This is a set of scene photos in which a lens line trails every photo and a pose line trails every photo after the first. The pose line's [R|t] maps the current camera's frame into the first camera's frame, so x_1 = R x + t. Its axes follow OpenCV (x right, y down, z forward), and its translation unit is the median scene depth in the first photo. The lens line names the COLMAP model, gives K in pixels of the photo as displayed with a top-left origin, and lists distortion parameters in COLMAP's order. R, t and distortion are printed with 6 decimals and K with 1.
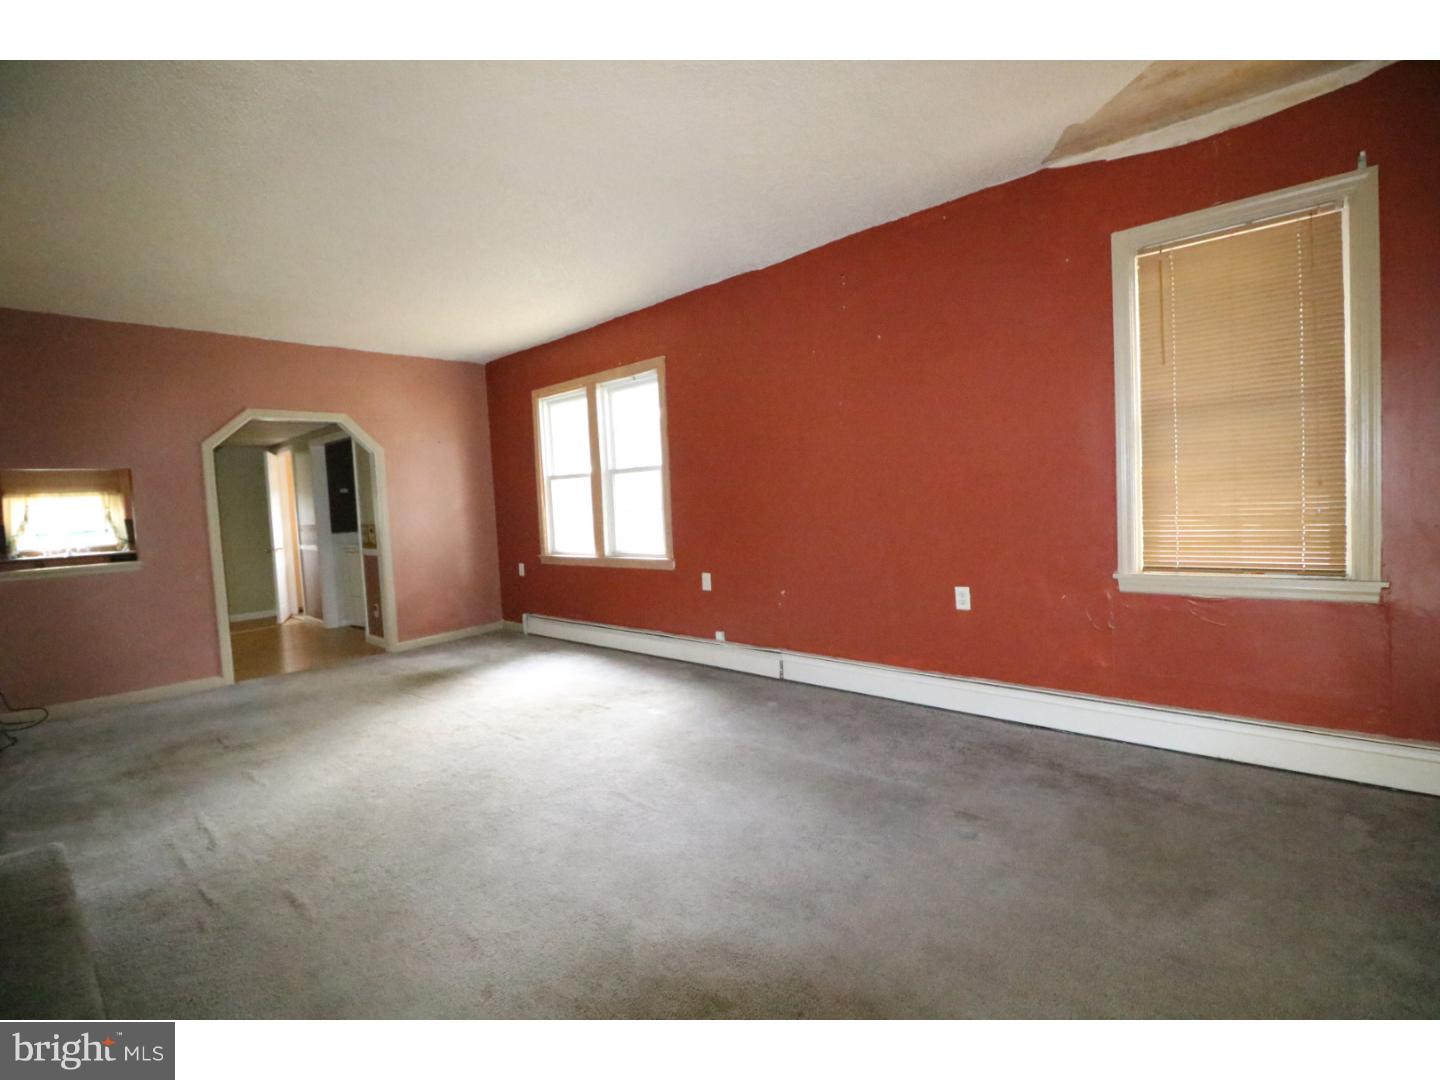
lens RADIAL K [[676.9, 0, 724.4], [0, 676.9, 538.7], [0, 0, 1]] dist [0.001136, -0.004771]
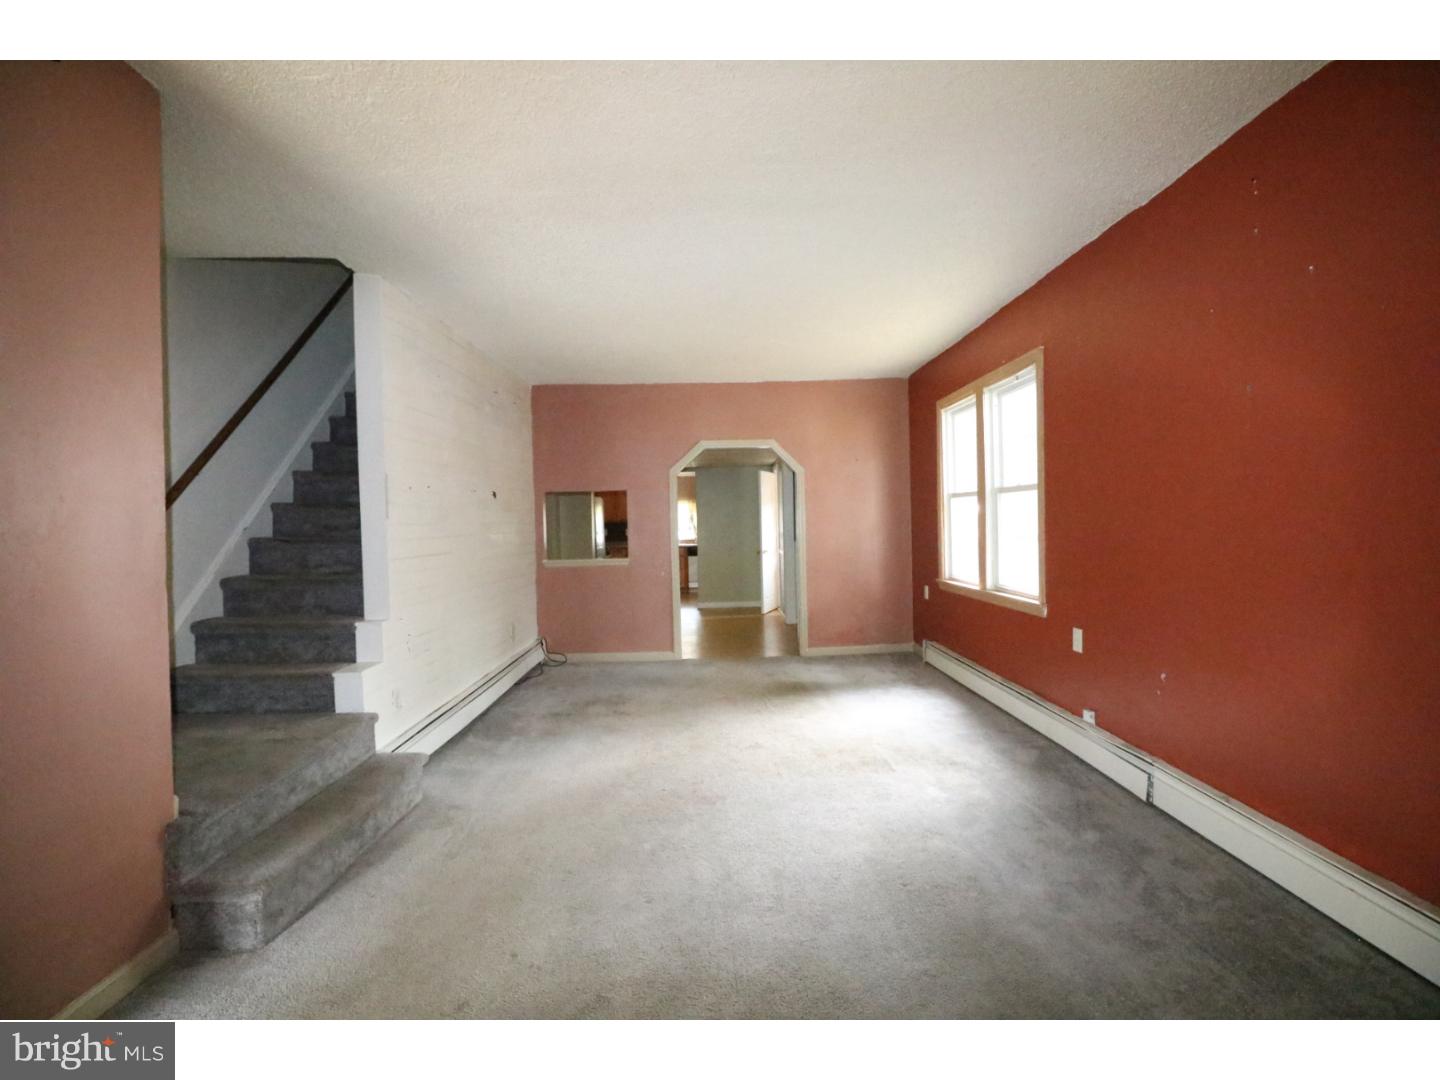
lens RADIAL K [[676.9, 0, 719.5], [0, 676.9, 531.1], [0, 0, 1]] dist [0.001136, -0.004771]
pose [[0.687644, 0.044219, -0.724700, 0.228747], [-0.056725, 0.998365, 0.007092, -0.037732], [0.723829, 0.036232, 0.689028, 0.185323]]
